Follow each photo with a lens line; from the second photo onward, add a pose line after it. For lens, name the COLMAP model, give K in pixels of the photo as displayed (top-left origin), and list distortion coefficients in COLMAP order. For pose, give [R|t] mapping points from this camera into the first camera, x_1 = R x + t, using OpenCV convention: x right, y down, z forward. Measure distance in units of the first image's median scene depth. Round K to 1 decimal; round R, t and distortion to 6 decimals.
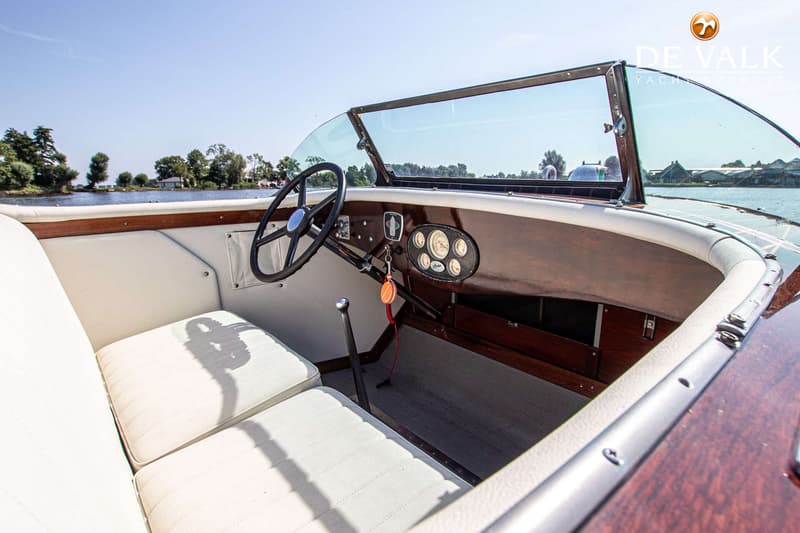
lens RADIAL K [[414.3, 0, 390.3], [0, 414.3, 266.7], [0, 0, 1]] dist [-0.029510, 0.000269]
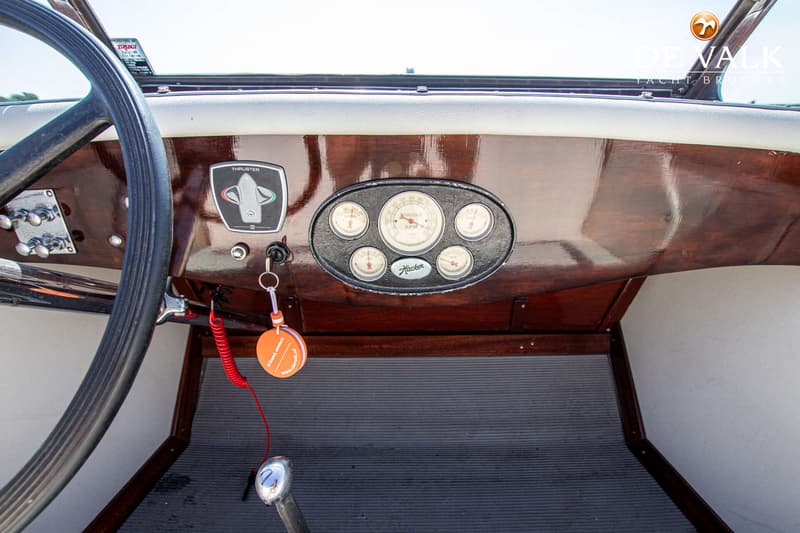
lens RADIAL K [[375.8, 0, 397.3], [0, 375.8, 270.8], [0, 0, 1]] dist [-0.031509, 0.001201]
pose [[0.635065, -0.316782, 0.704516, -0.179779], [0.171056, 0.947072, 0.271652, -0.105849], [-0.753281, -0.052005, 0.655639, 0.659875]]
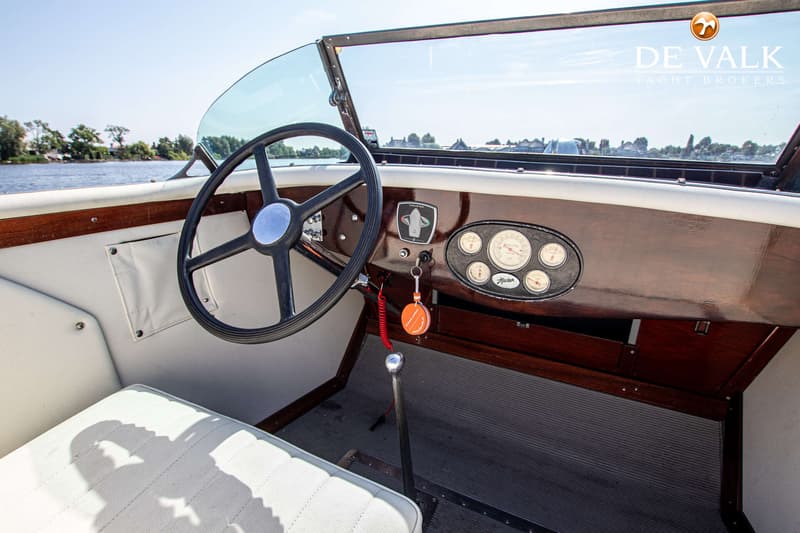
lens RADIAL K [[375.8, 0, 397.3], [0, 375.8, 270.8], [0, 0, 1]] dist [-0.031509, 0.001201]
pose [[0.912886, -0.107083, 0.393920, -0.276270], [0.067035, 0.991205, 0.114100, -0.092713], [-0.402673, -0.077754, 0.912035, 0.443744]]
